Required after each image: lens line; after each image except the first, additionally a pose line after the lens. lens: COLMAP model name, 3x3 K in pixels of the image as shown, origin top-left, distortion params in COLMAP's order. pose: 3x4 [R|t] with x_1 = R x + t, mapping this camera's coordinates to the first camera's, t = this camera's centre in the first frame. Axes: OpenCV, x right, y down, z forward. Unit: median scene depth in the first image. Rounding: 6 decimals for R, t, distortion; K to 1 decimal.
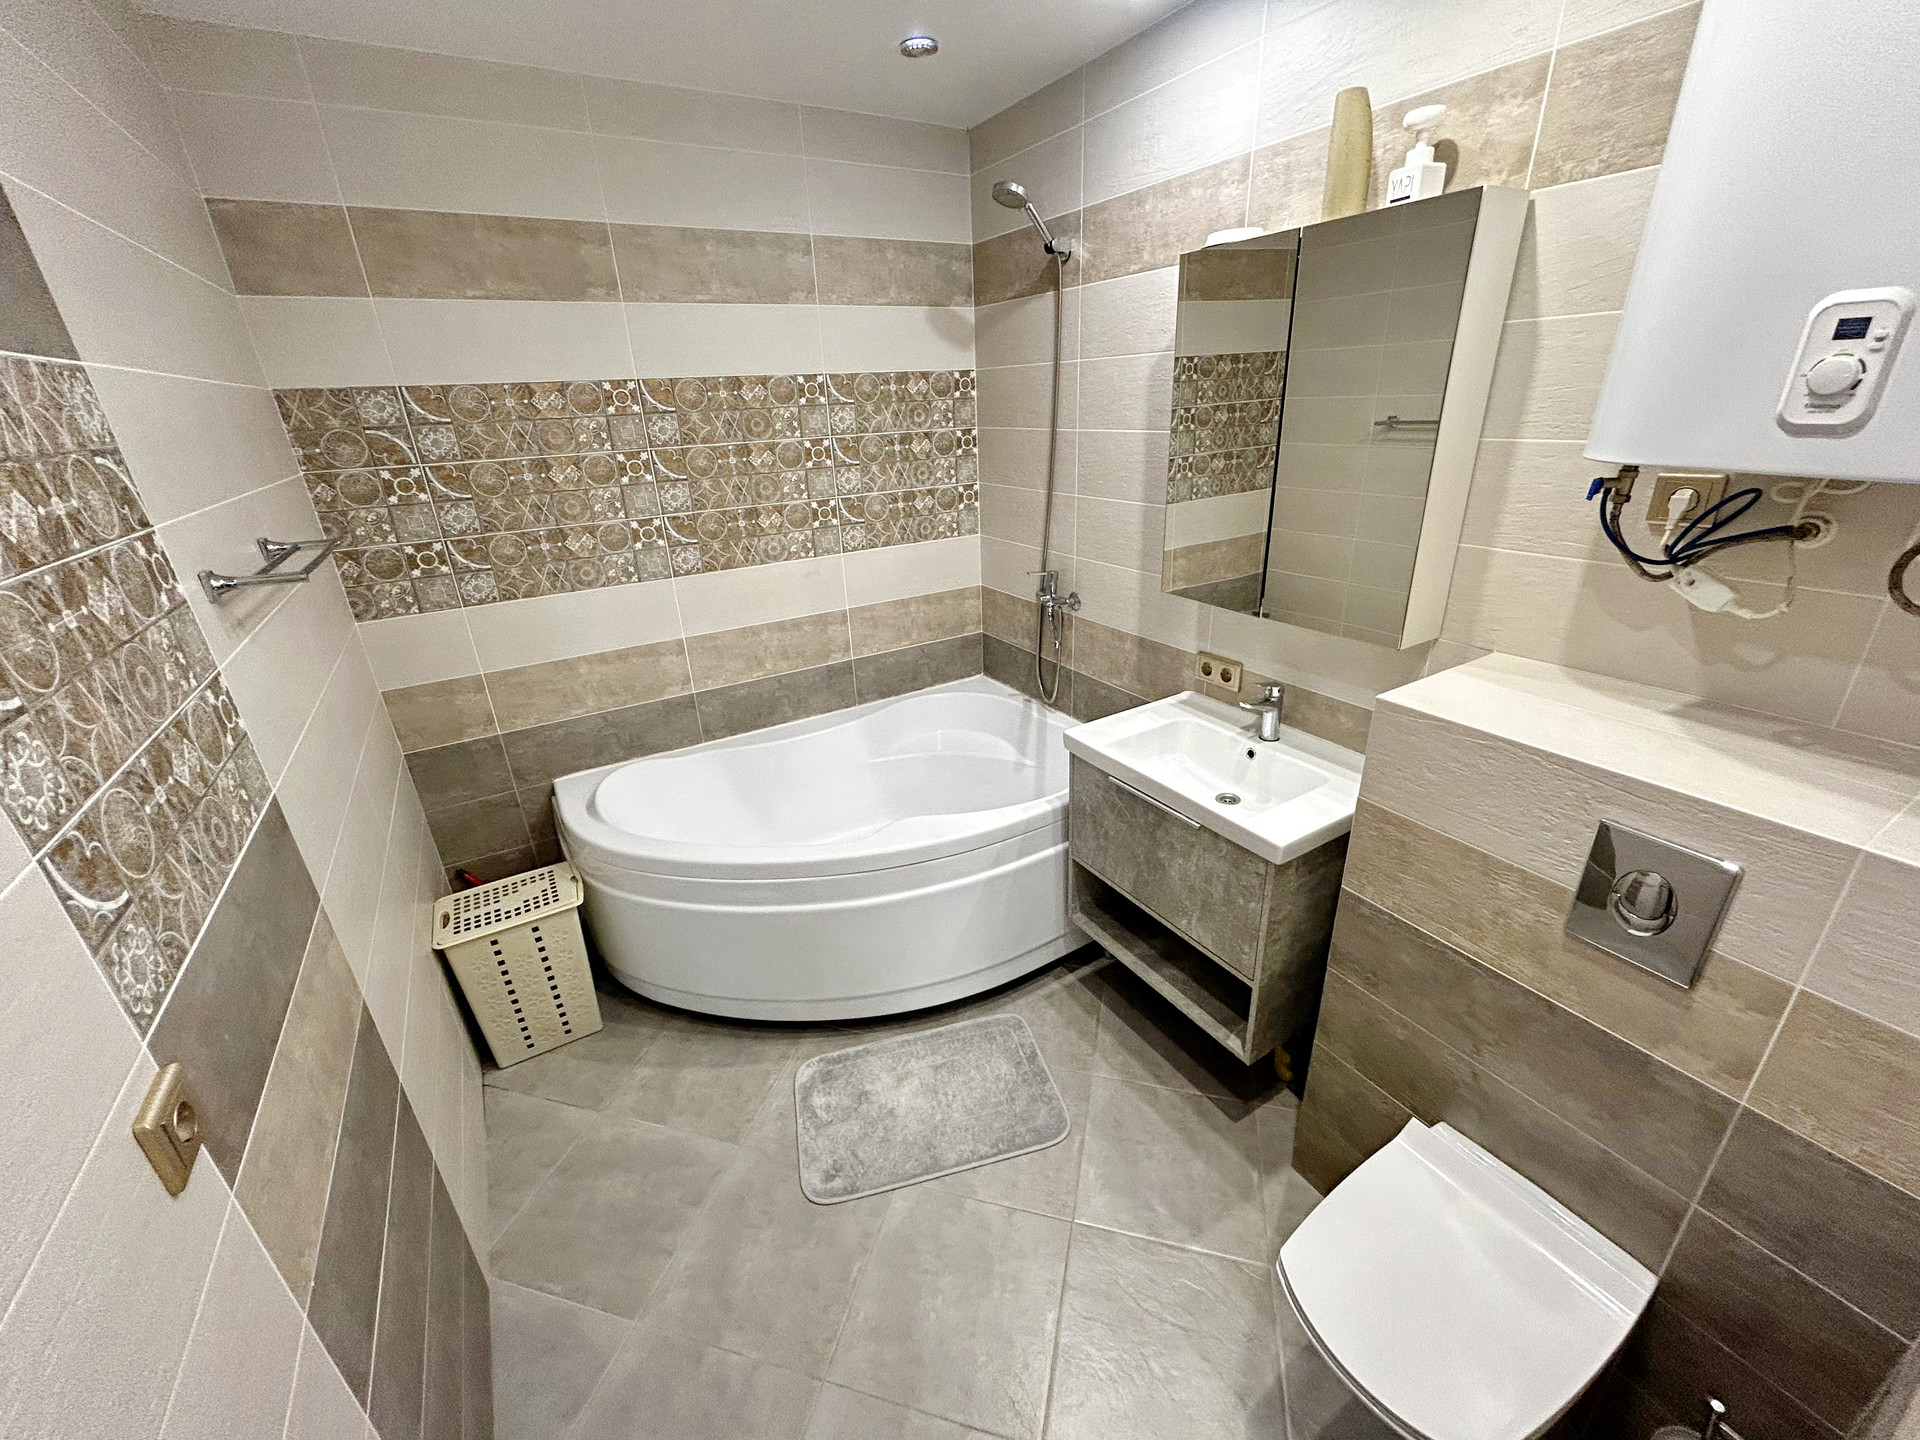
lens RADIAL K [[773.8, 0, 957.5], [0, 773.8, 716.4], [0, 0, 1]] dist [0.001105, 0.000175]
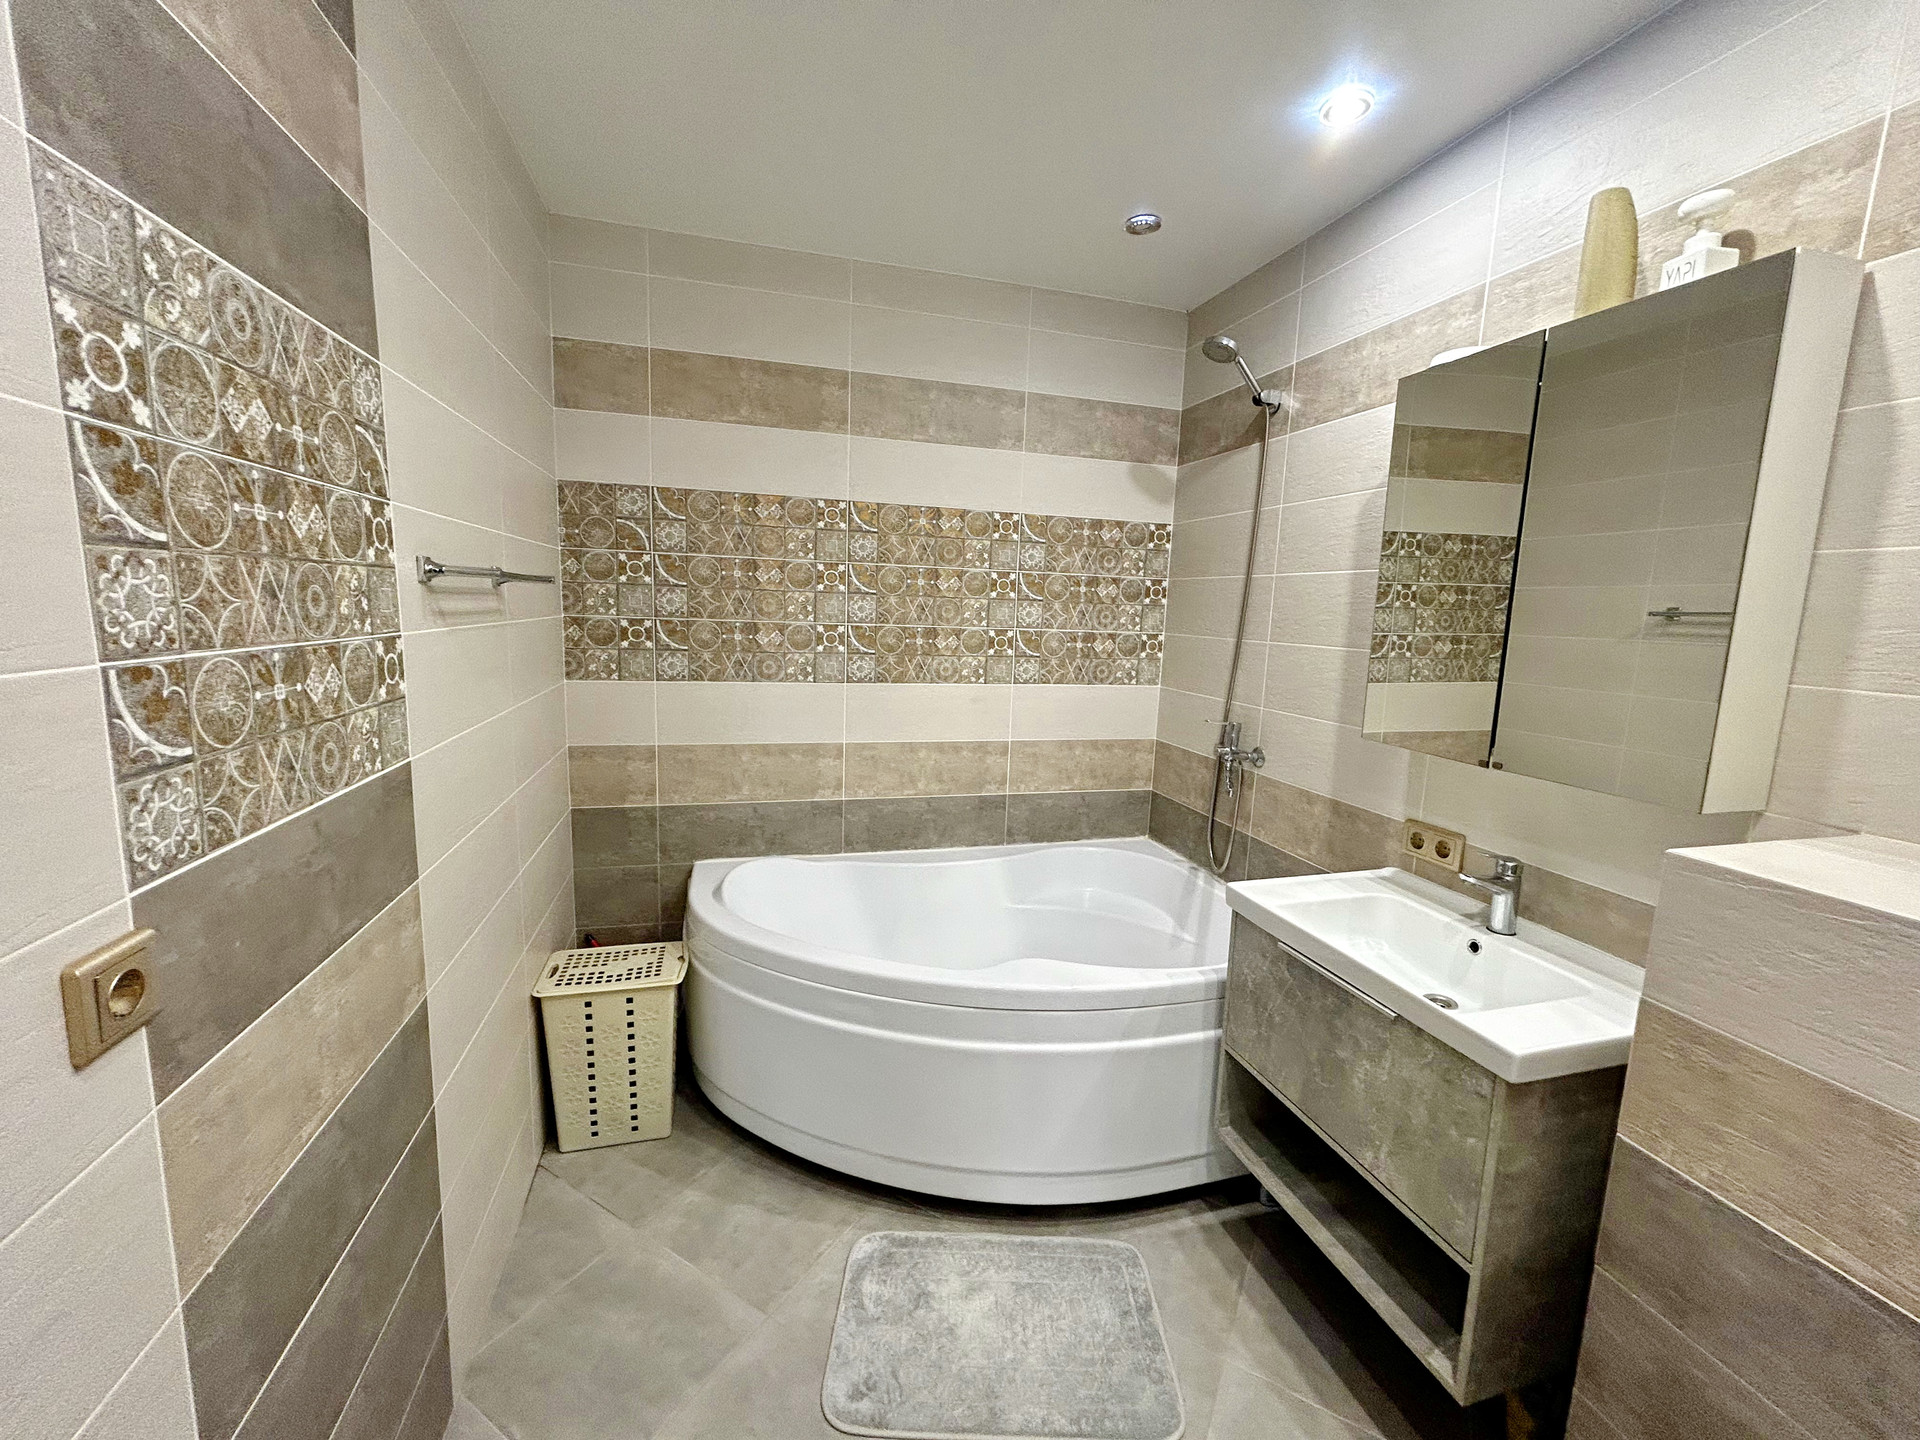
lens RADIAL K [[773.8, 0, 957.5], [0, 773.8, 716.4], [0, 0, 1]] dist [0.001105, 0.000175]
pose [[0.962360, 0.112436, -0.247429, 0.043792], [-0.170490, 0.958752, -0.227439, 0.088966], [0.211650, 0.261062, 0.941834, 0.093590]]
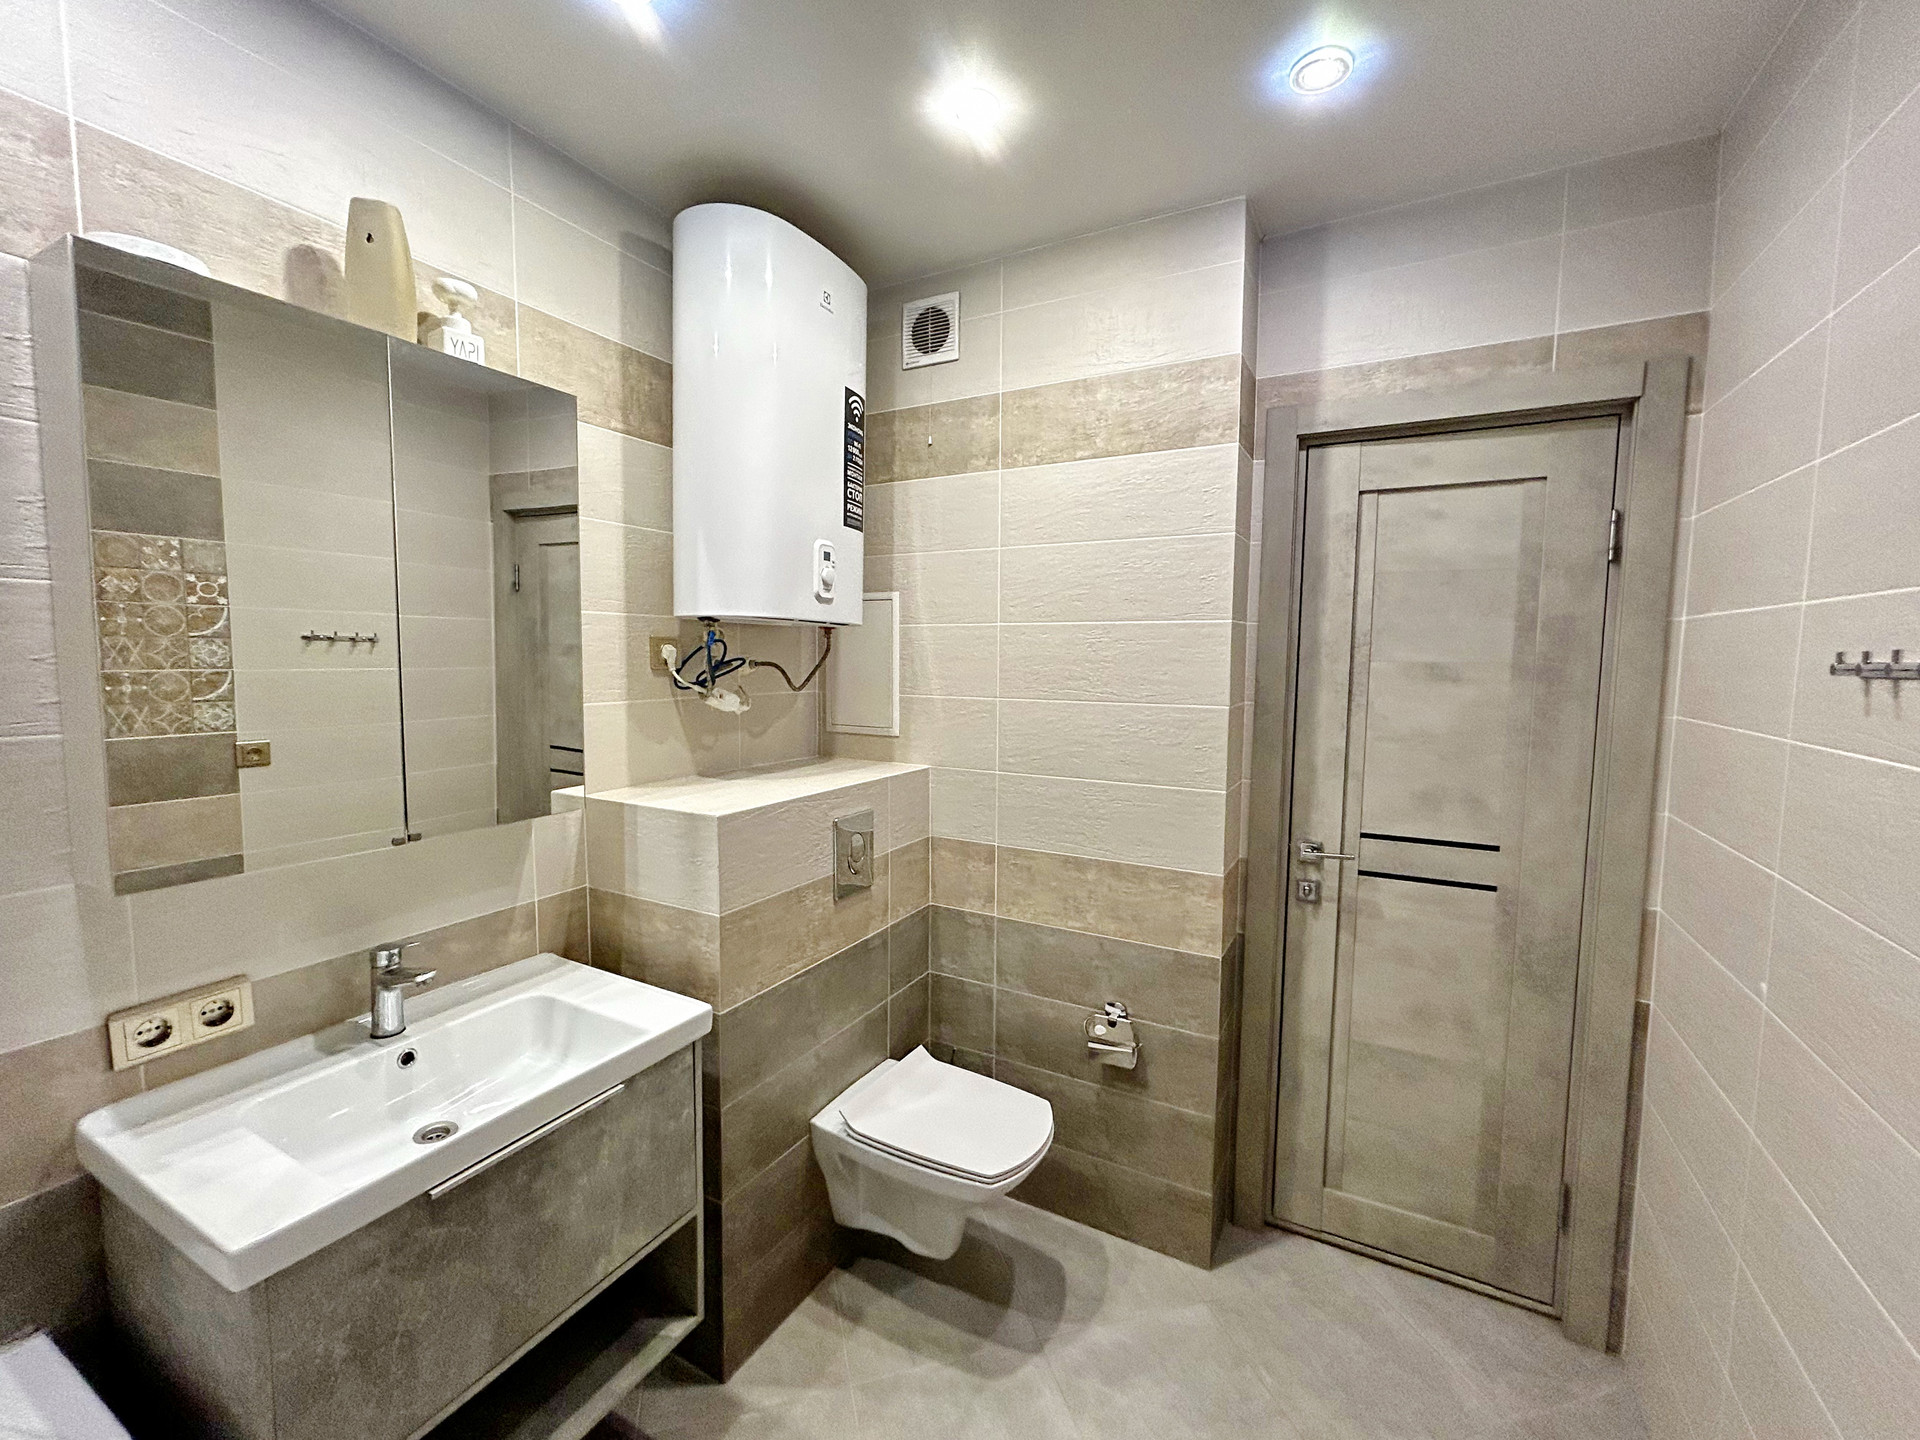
lens RADIAL K [[773.8, 0, 957.5], [0, 773.8, 716.4], [0, 0, 1]] dist [0.001105, 0.000175]
pose [[-0.501254, -0.031844, 0.864714, -0.393809], [0.347957, 0.907548, 0.235123, -0.199208], [-0.792256, 0.418739, -0.443832, 0.782564]]
